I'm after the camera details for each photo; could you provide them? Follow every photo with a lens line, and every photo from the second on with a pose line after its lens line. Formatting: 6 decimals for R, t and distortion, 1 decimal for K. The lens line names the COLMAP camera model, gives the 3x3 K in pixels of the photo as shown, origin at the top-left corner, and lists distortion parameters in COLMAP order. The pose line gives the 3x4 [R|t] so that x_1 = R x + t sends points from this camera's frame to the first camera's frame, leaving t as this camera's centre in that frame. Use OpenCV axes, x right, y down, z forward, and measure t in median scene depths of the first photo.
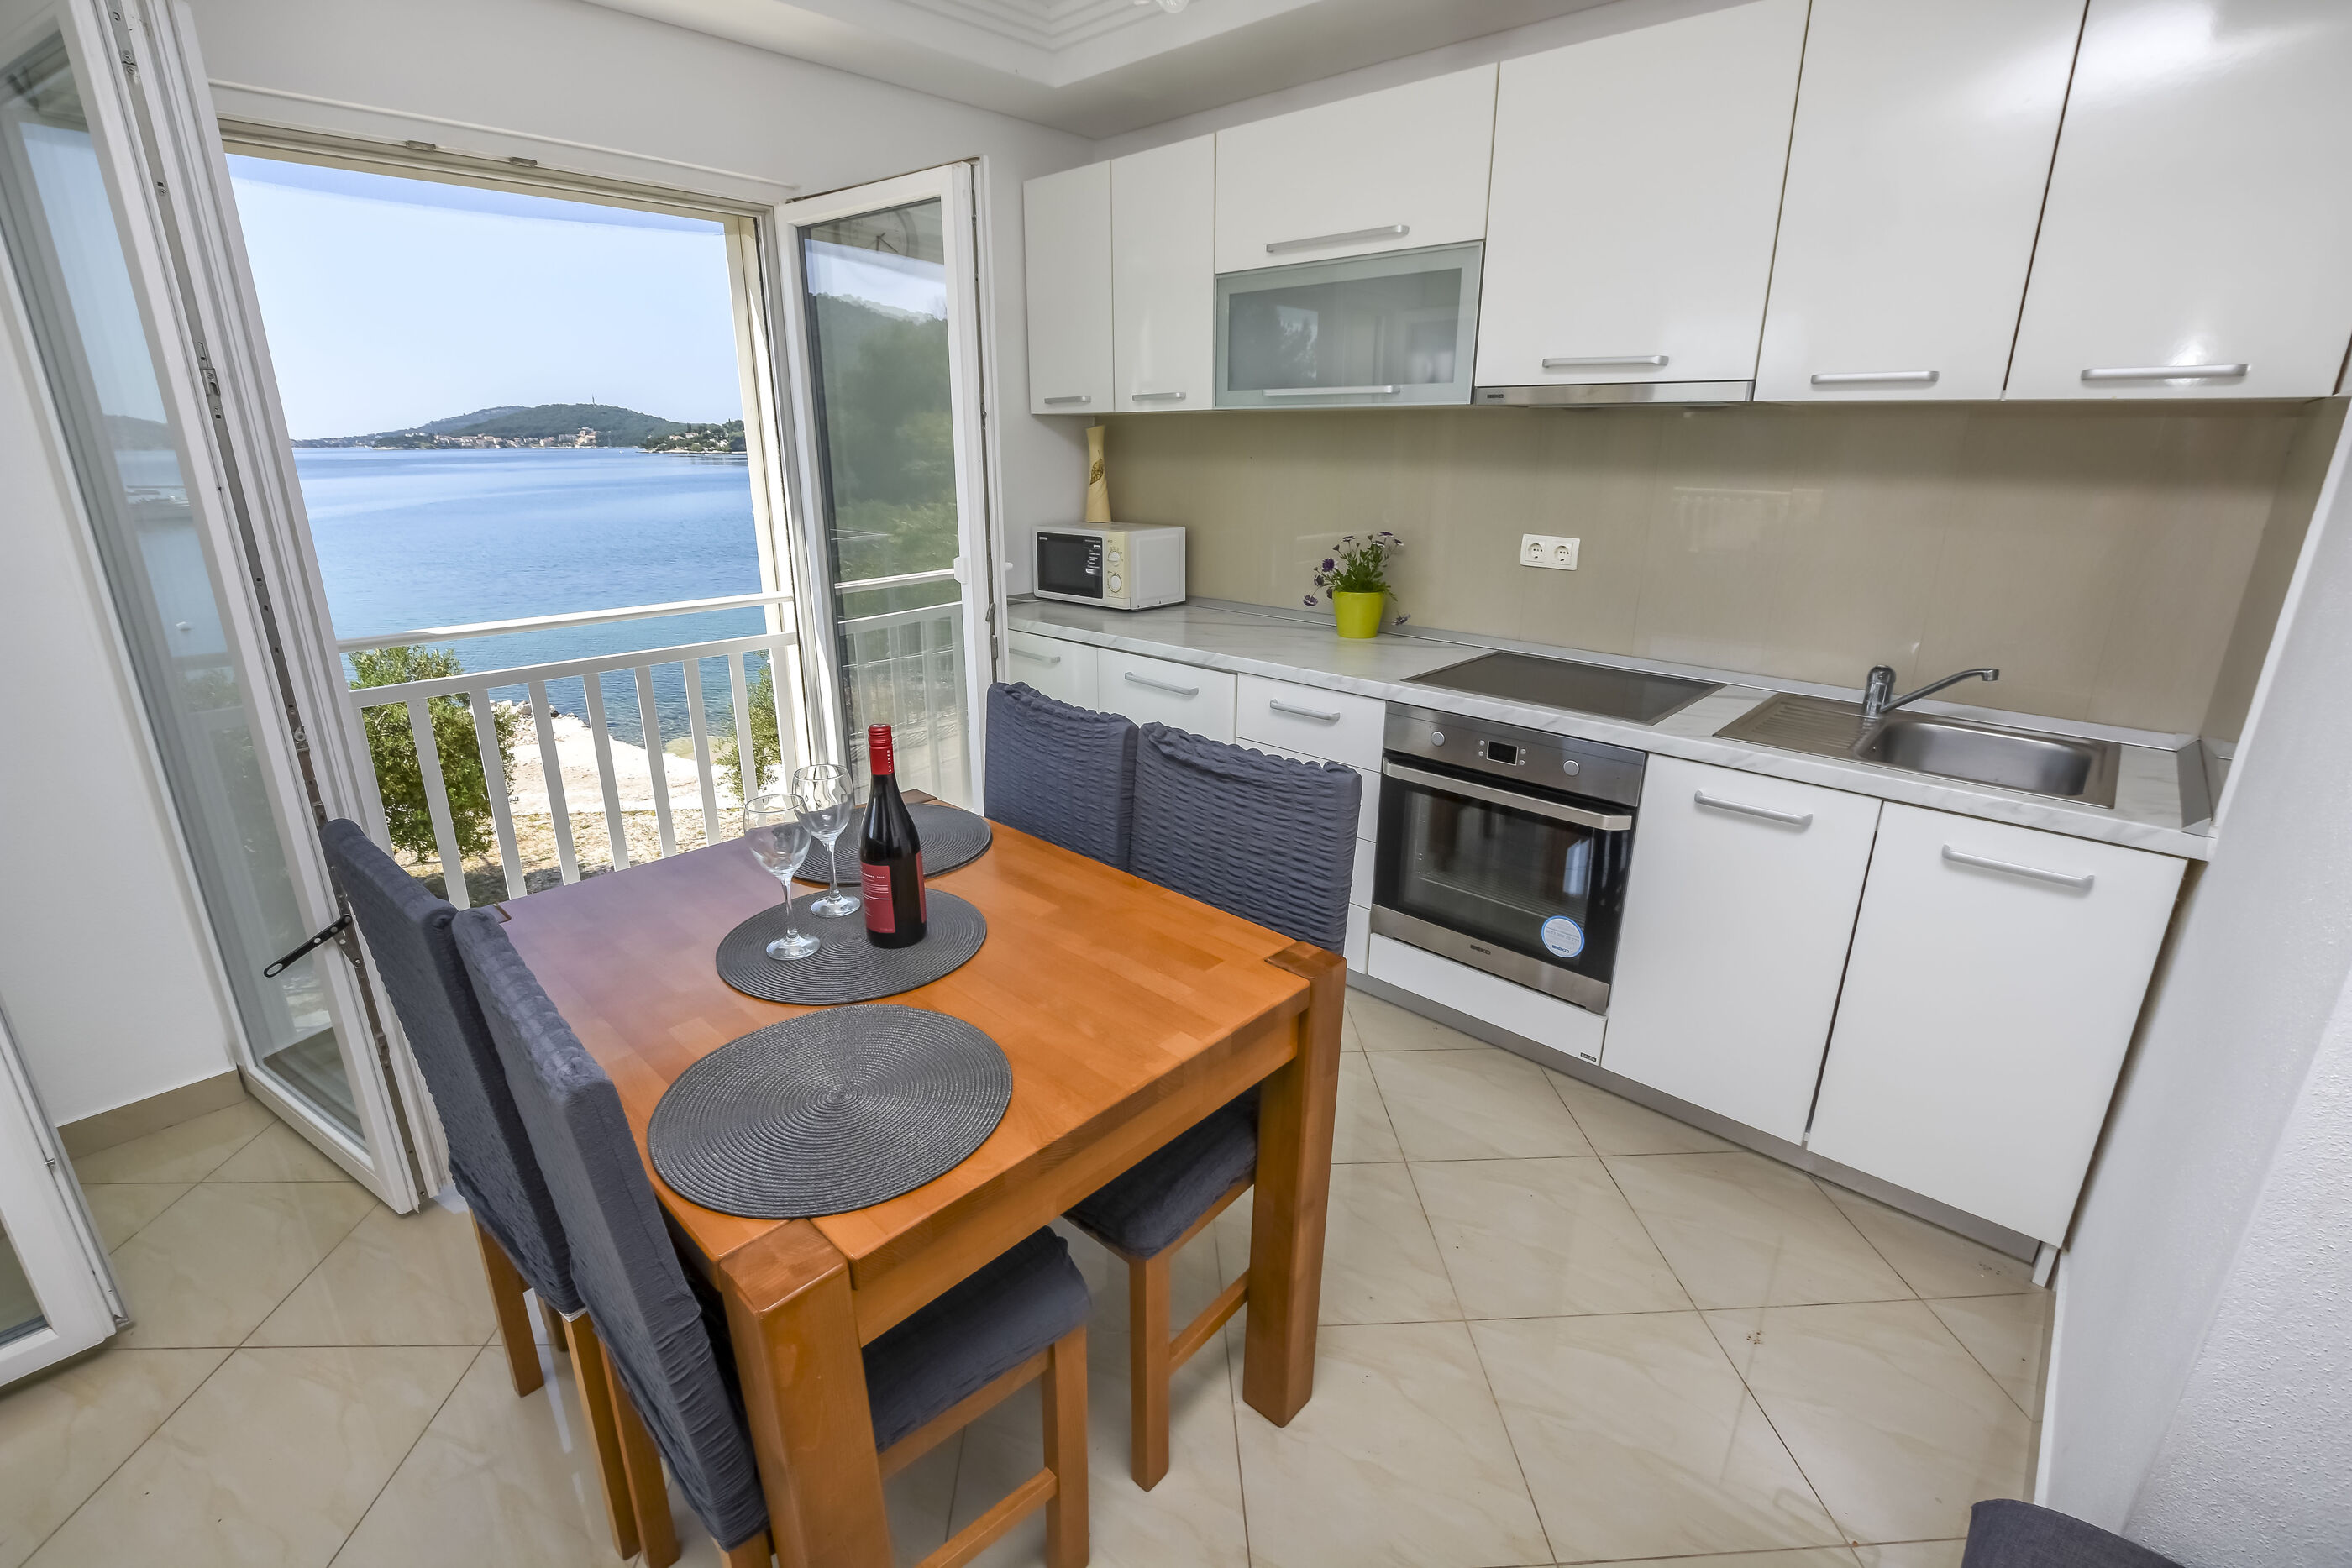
lens RADIAL K [[1068.6, 0, 1201.7], [0, 1068.6, 836.9], [0, 0, 1]] dist [-0.031459, 0.006075]
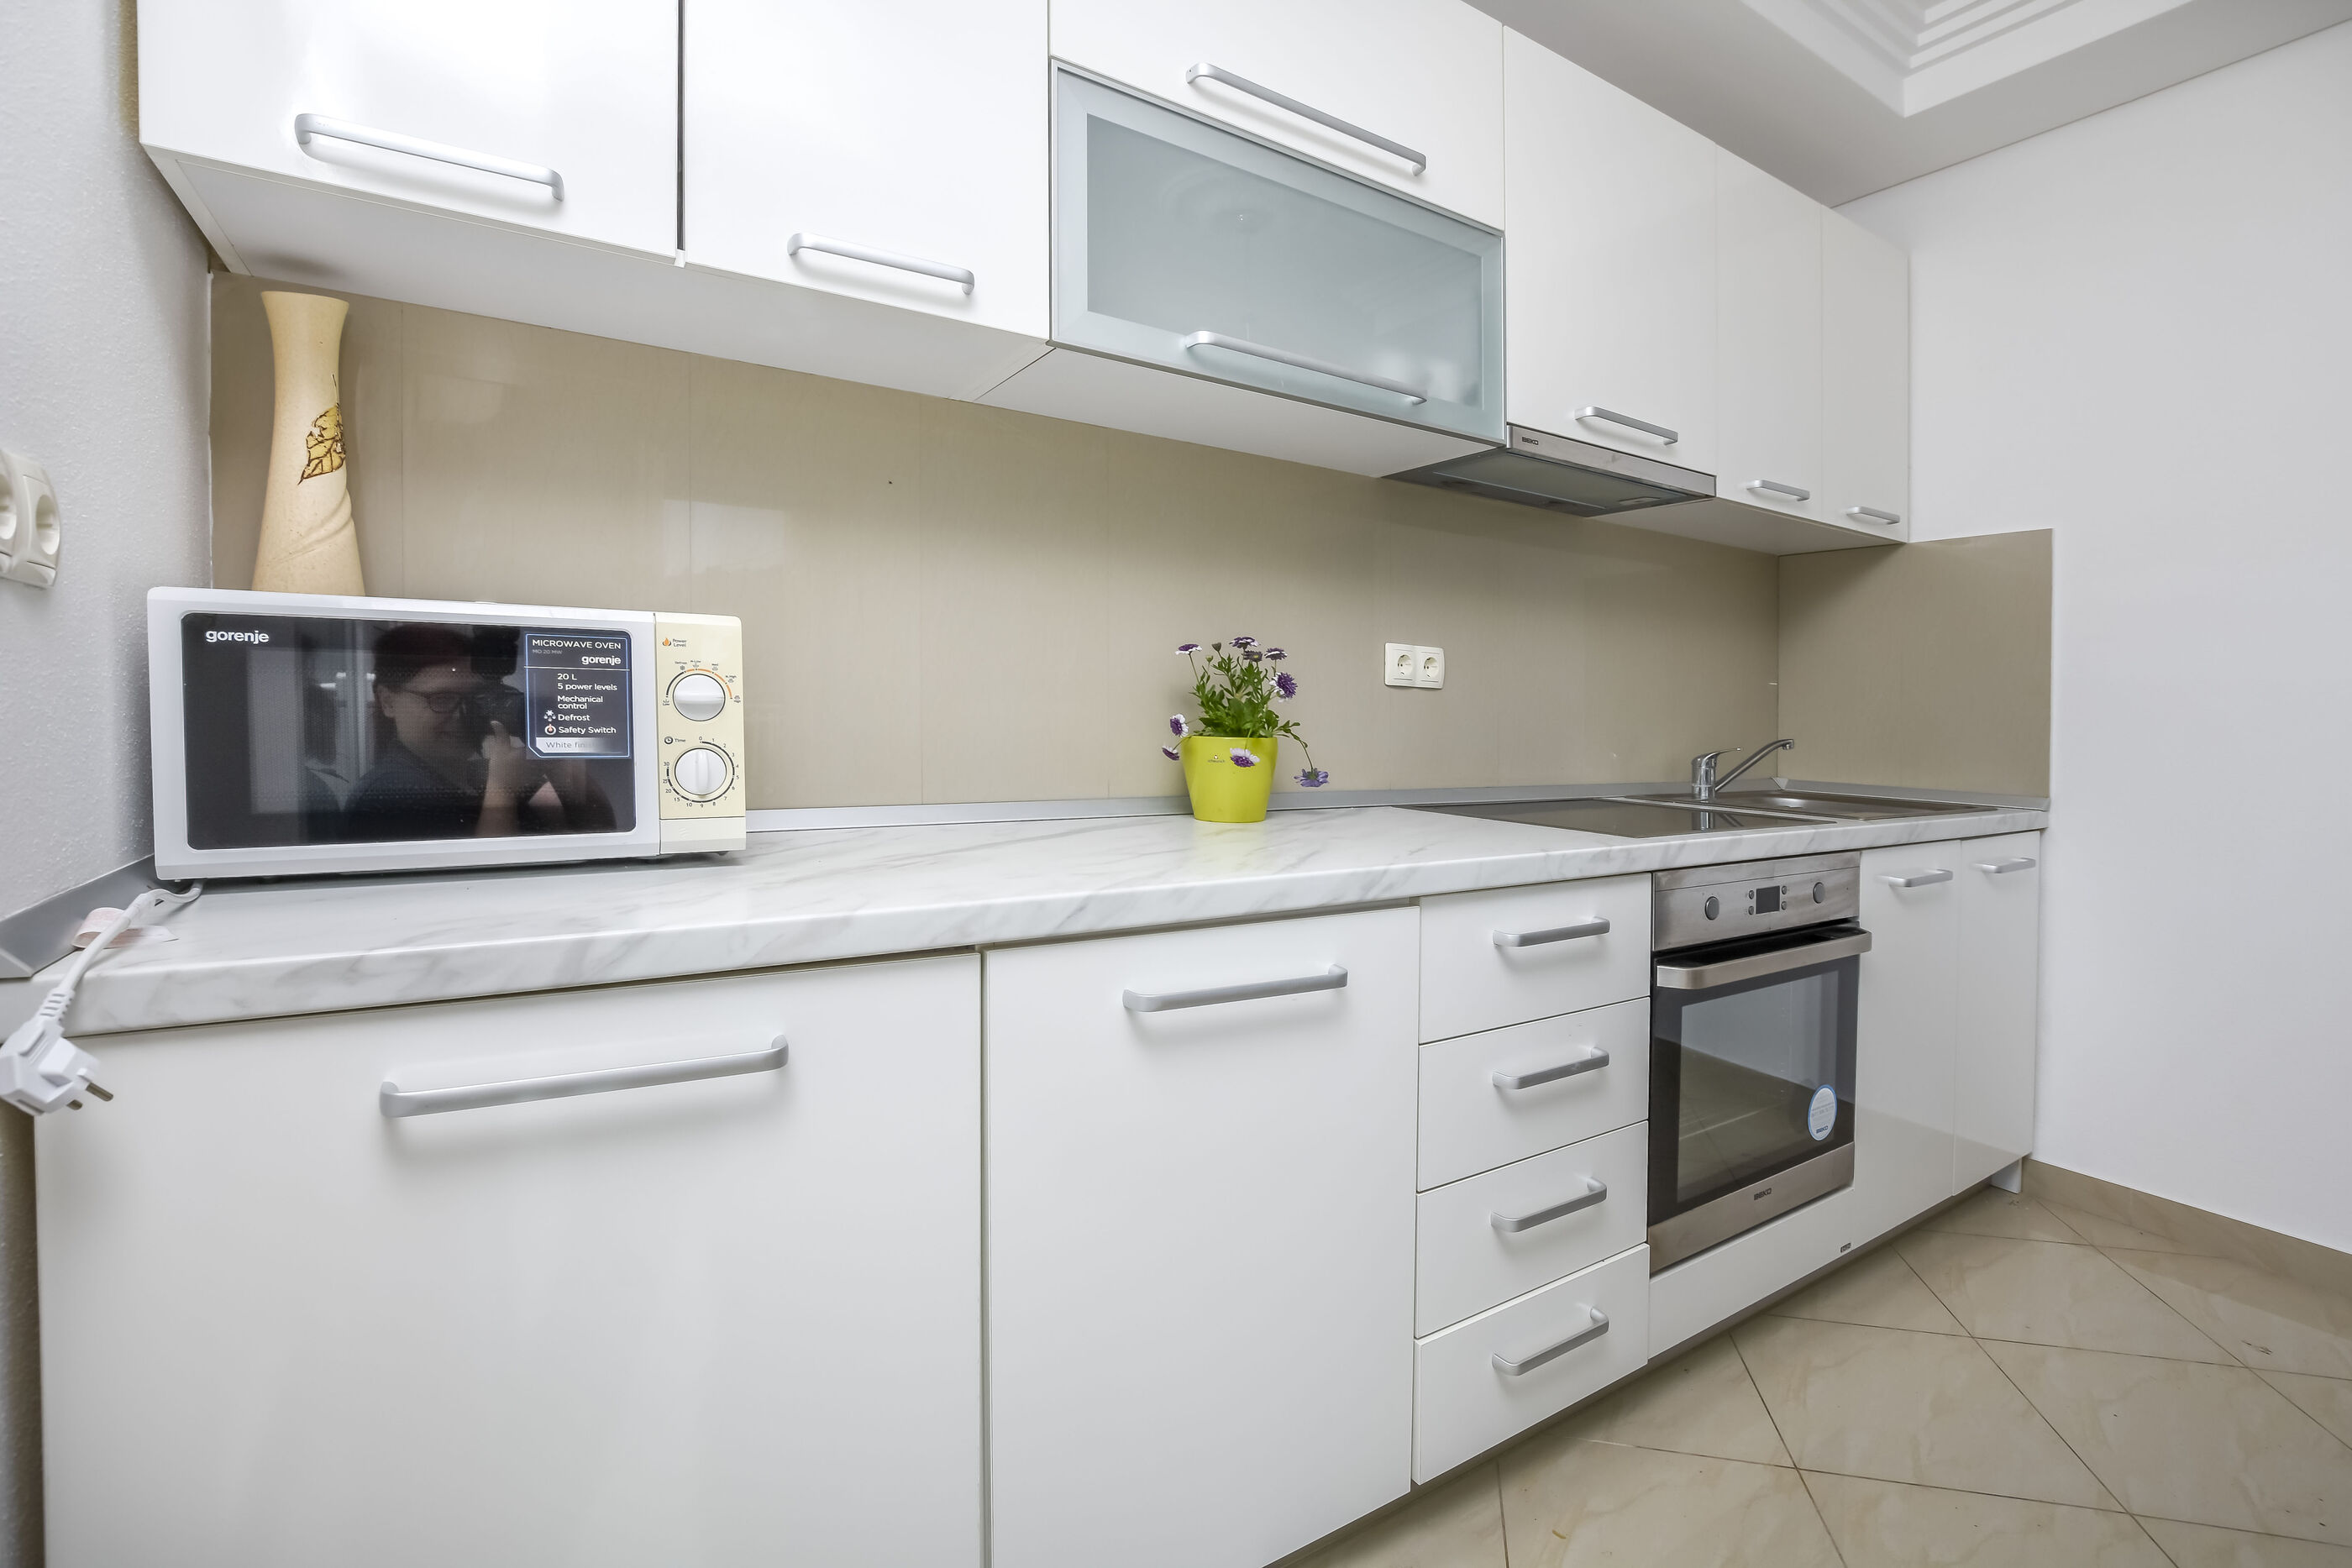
lens RADIAL K [[1000.4, 0, 1353.6], [0, 1000.4, 699.8], [0, 0, 1]] dist [-0.000572, -0.006282]
pose [[0.241259, -0.020319, 0.970248, -0.393725], [0.310791, 0.948743, -0.057411, -0.225806], [-0.919349, 0.315395, 0.235208, 0.929069]]
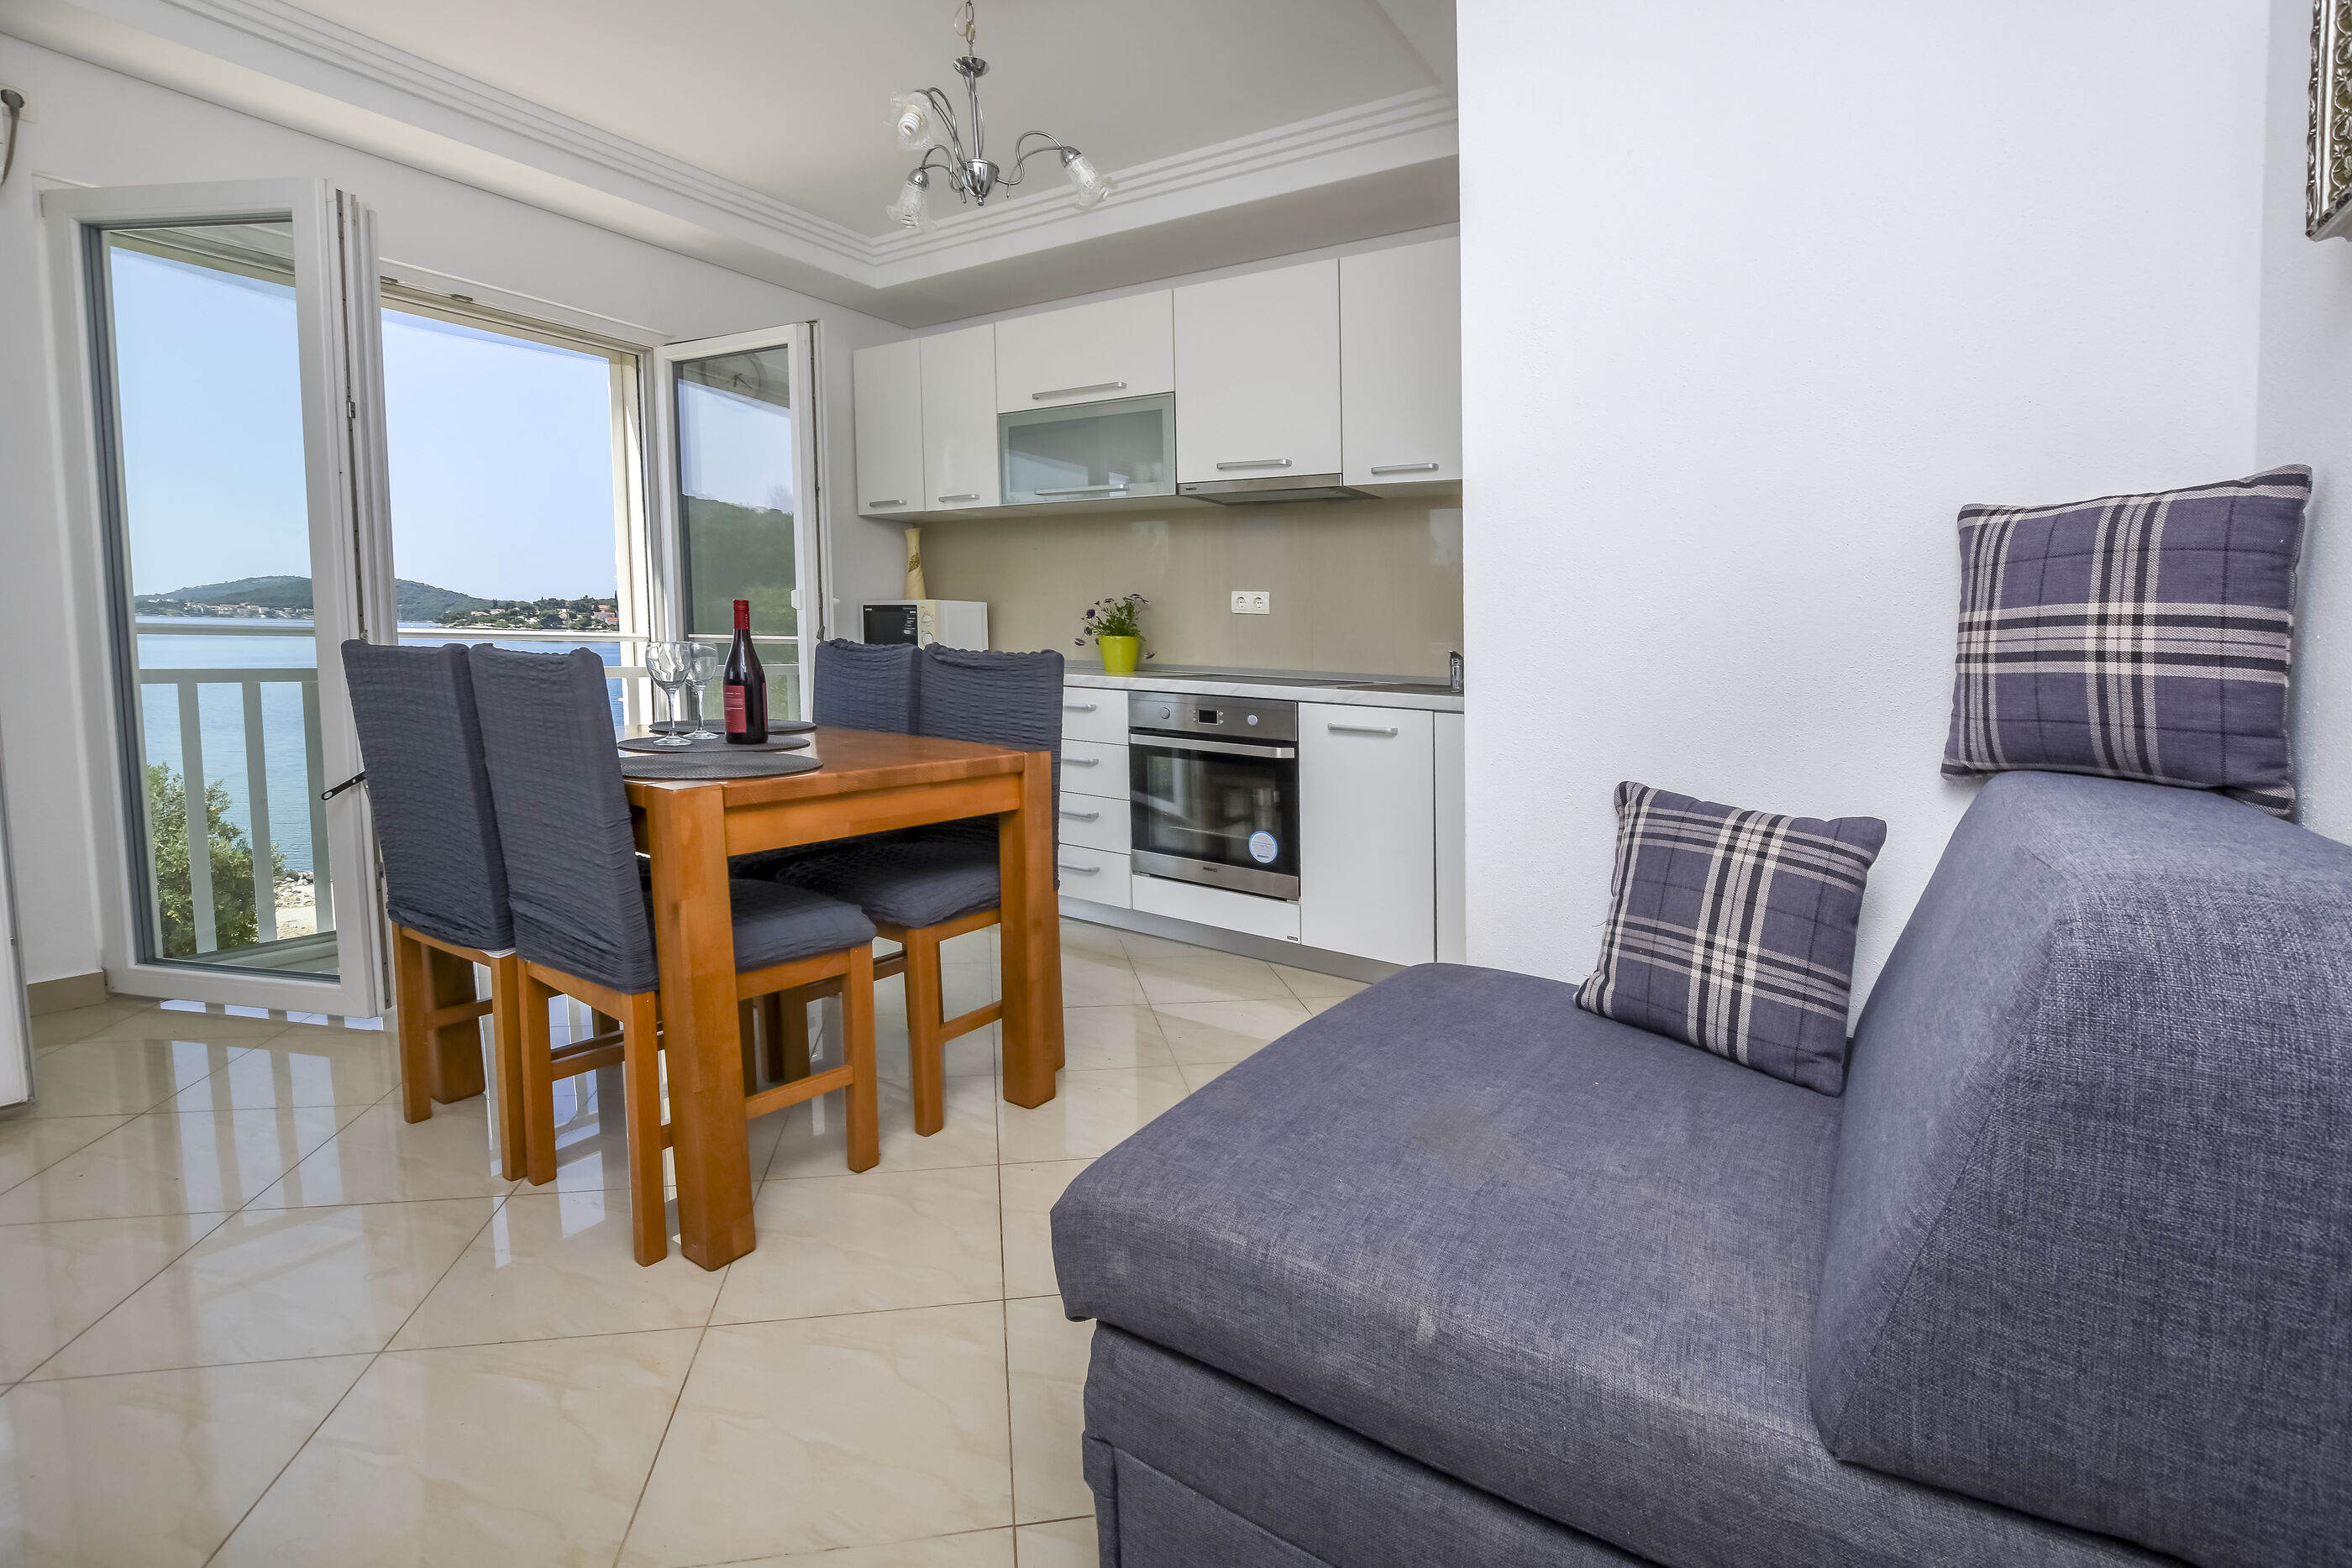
lens RADIAL K [[1034.9, 0, 1310.0], [0, 1034.9, 737.8], [0, 0, 1]] dist [-0.019863, -0.000075]
pose [[0.968972, -0.033185, 0.244931, 0.067589], [0.092137, 0.968018, -0.233351, 0.252727], [-0.229354, 0.248678, 0.941040, -0.285982]]
